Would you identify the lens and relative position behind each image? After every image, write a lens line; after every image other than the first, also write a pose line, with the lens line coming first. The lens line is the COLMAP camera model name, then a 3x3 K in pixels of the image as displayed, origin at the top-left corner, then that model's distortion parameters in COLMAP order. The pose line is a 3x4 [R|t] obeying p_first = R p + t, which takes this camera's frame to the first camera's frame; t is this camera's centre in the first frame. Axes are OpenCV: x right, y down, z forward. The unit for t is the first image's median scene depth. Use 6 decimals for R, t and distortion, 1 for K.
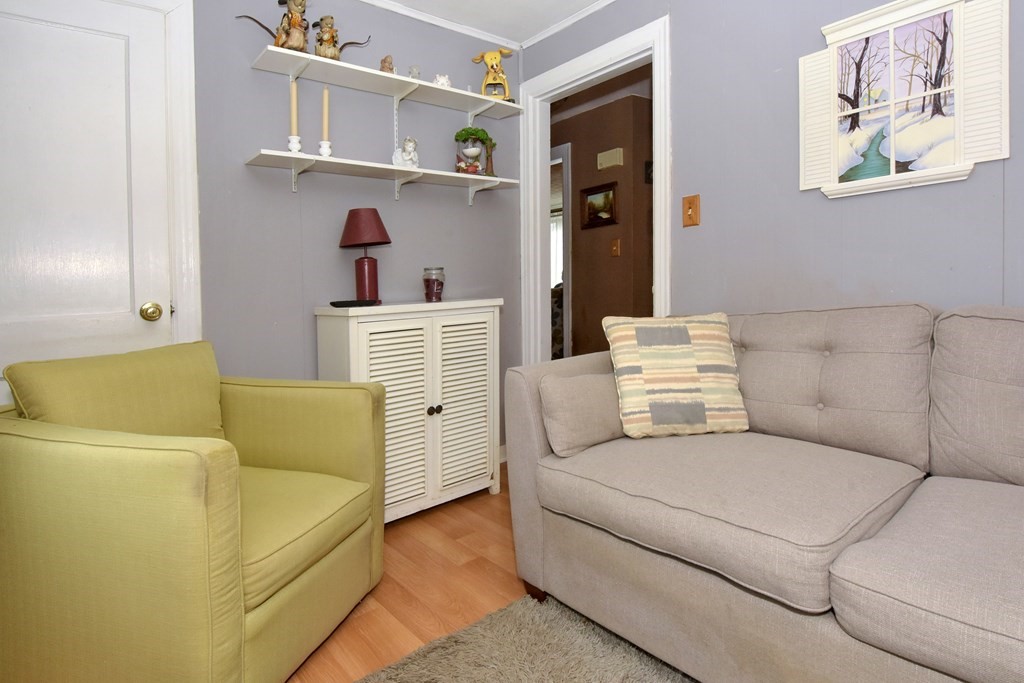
lens RADIAL K [[539.6, 0, 515.2], [0, 539.6, 306.2], [0, 0, 1]] dist [-0.001076, -0.023371]
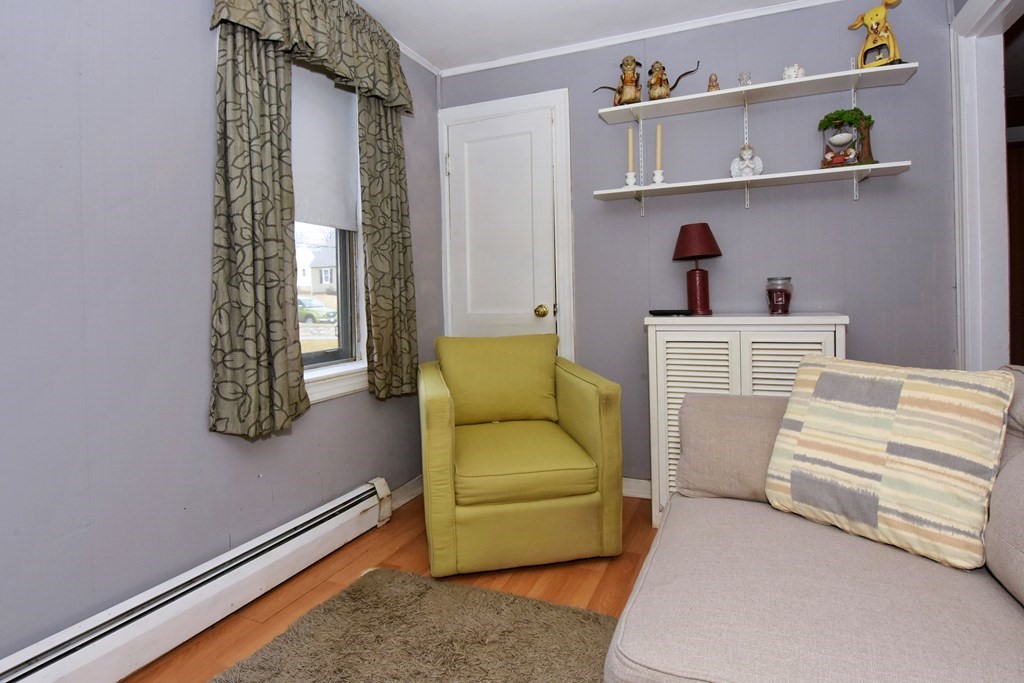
lens RADIAL K [[547.3, 0, 511.5], [0, 547.3, 285.7], [0, 0, 1]] dist [-0.022426, -0.000720]
pose [[0.451715, 0.019856, -0.891941, 0.751574], [-0.029996, 0.999525, 0.007060, -0.079753], [0.891658, 0.023566, 0.452096, 0.275279]]
